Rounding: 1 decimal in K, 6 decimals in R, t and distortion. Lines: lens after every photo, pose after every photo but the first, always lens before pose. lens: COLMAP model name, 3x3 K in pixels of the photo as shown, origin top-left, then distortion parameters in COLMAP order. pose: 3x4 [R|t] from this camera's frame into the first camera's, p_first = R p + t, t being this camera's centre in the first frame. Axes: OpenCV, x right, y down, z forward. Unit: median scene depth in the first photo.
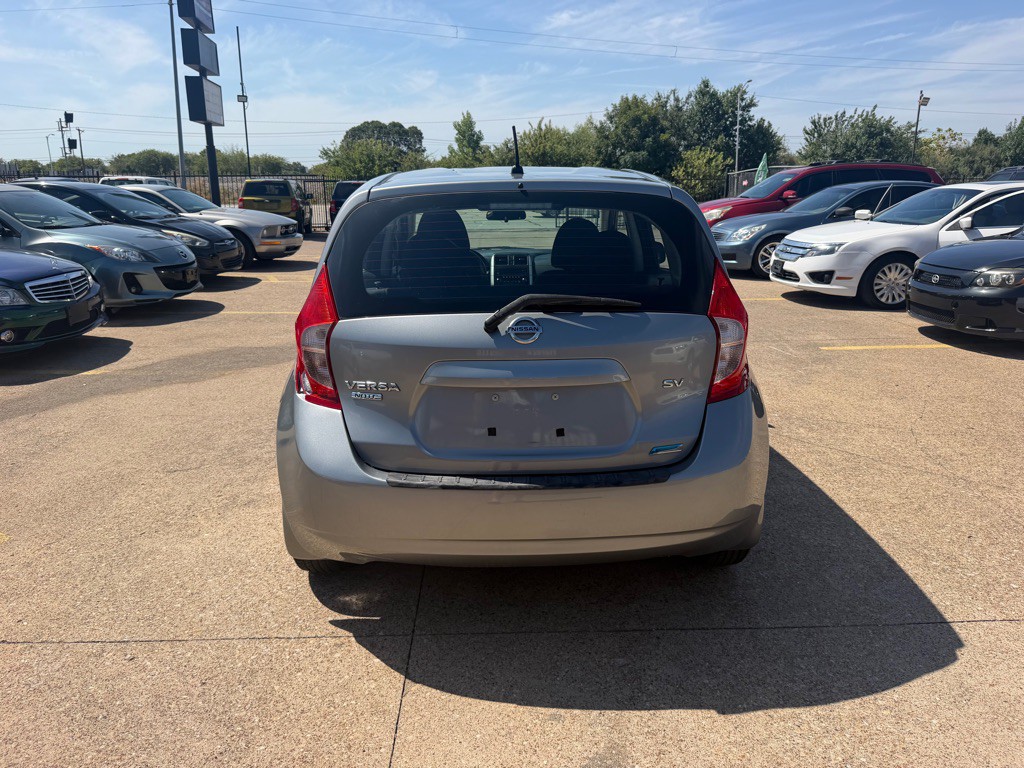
lens RADIAL K [[742.0, 0, 512.9], [0, 742.0, 365.1], [0, 0, 1]] dist [0.022019, -0.040816]
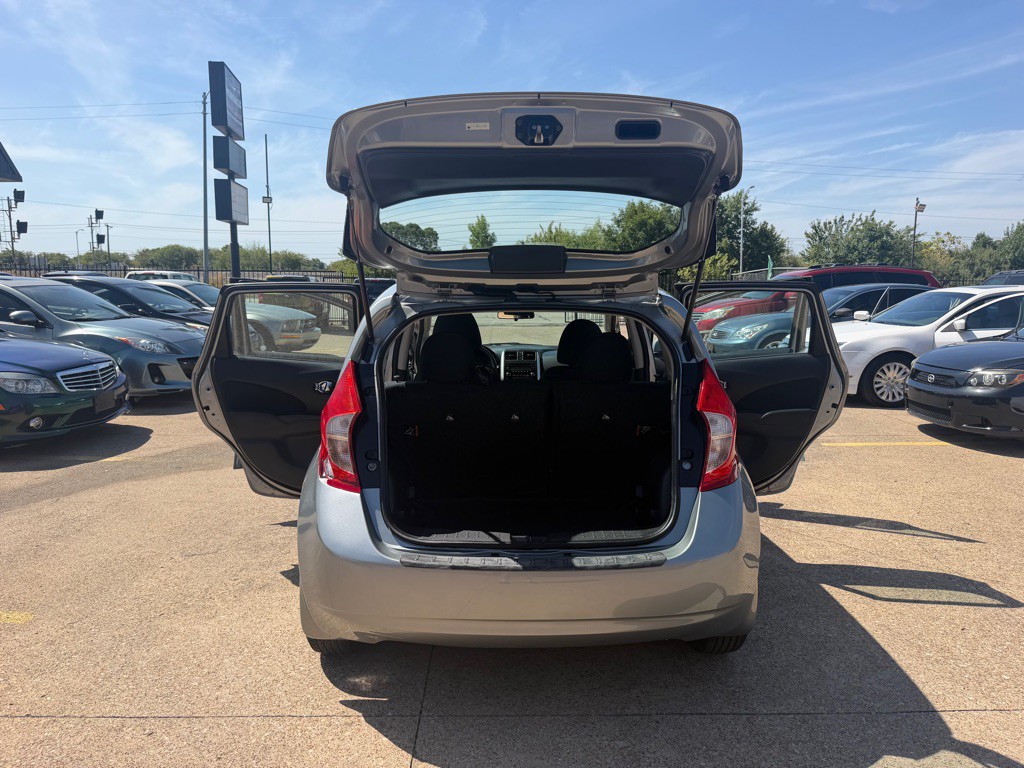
lens RADIAL K [[742.0, 0, 516.7], [0, 742.0, 363.6], [0, 0, 1]] dist [0.022019, -0.040816]
pose [[0.999899, 0.011226, -0.008751, 0.000924], [-0.012249, 0.991789, -0.127296, 0.001970], [0.007250, 0.127391, 0.991826, -0.025658]]
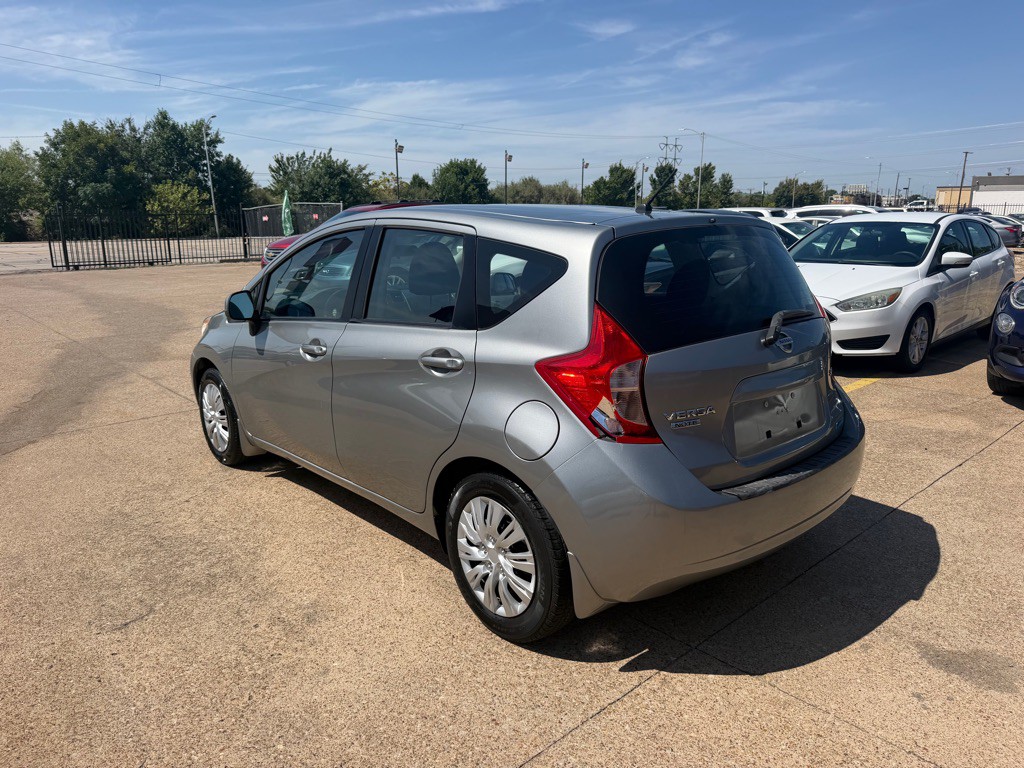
lens RADIAL K [[742.0, 0, 502.4], [0, 742.0, 370.2], [0, 0, 1]] dist [0.022019, -0.040816]
pose [[0.755559, -0.129962, 0.642059, -0.277610], [0.154650, 0.987806, 0.017958, -0.024470], [-0.636564, 0.085726, 0.766445, 0.096387]]
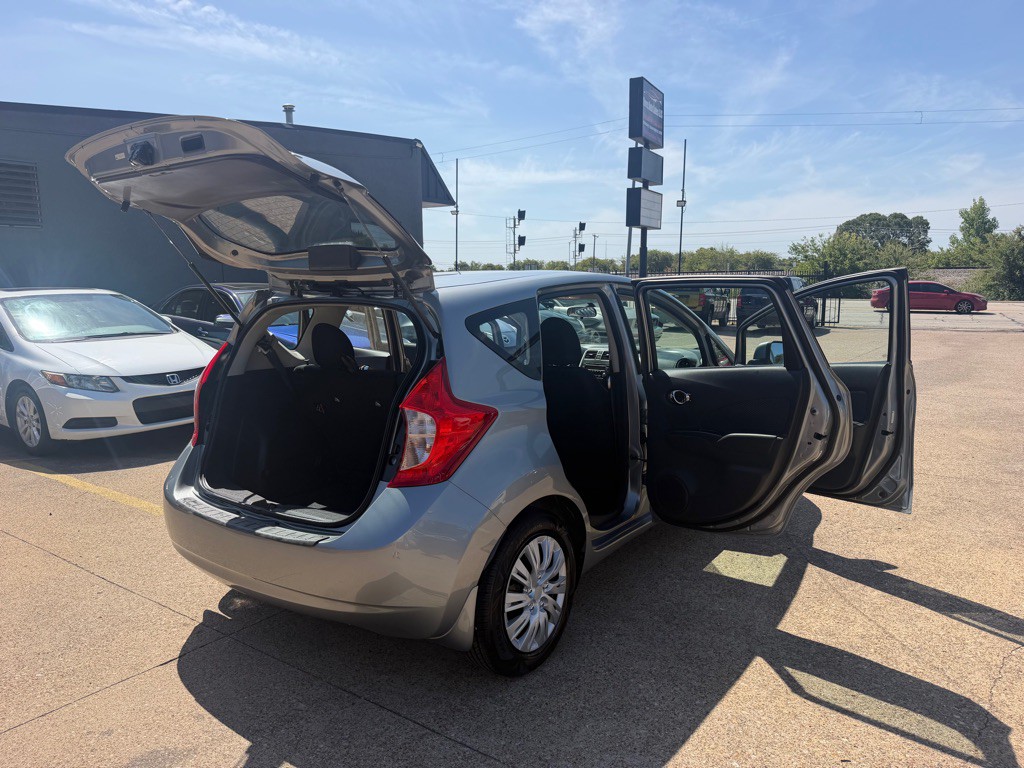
lens RADIAL K [[742.0, 0, 508.0], [0, 742.0, 369.3], [0, 0, 1]] dist [0.022019, -0.040816]
pose [[0.790389, 0.070486, -0.608537, 0.283047], [-0.141534, 0.987494, -0.069449, -0.018416], [0.596032, 0.141020, 0.790480, 0.063680]]
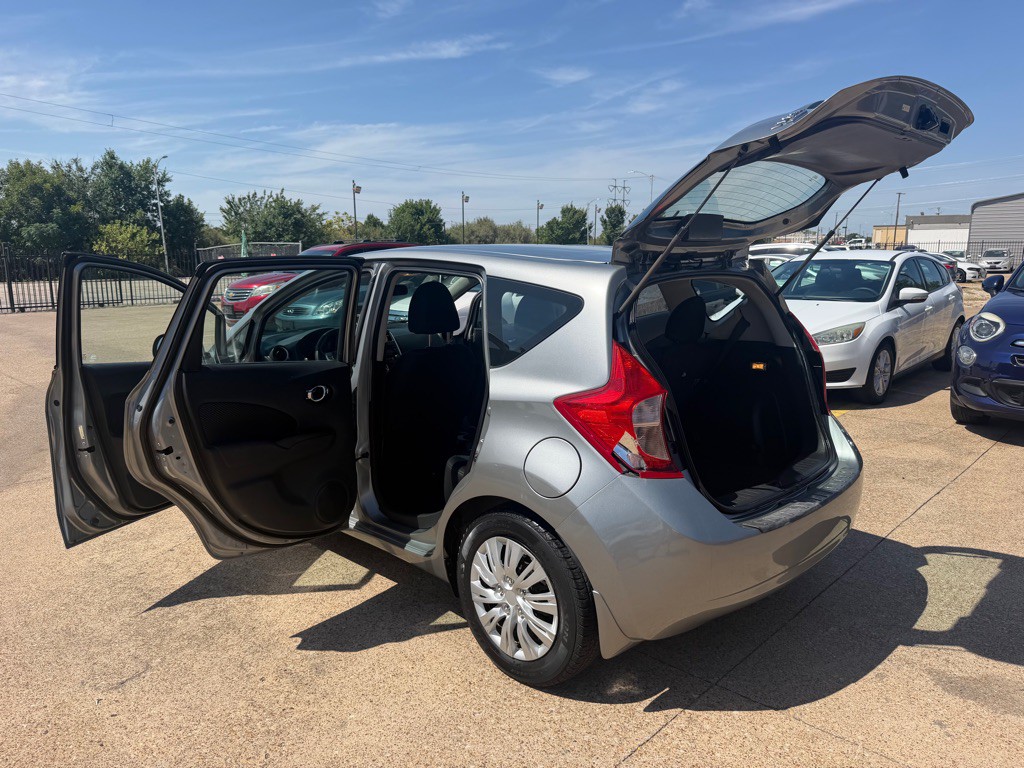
lens RADIAL K [[742.0, 0, 501.0], [0, 742.0, 364.2], [0, 0, 1]] dist [0.022019, -0.040816]
pose [[0.711718, -0.101464, 0.695099, -0.296743], [0.169713, 0.985037, -0.029984, -0.028696], [-0.681656, 0.139308, 0.718289, 0.112846]]
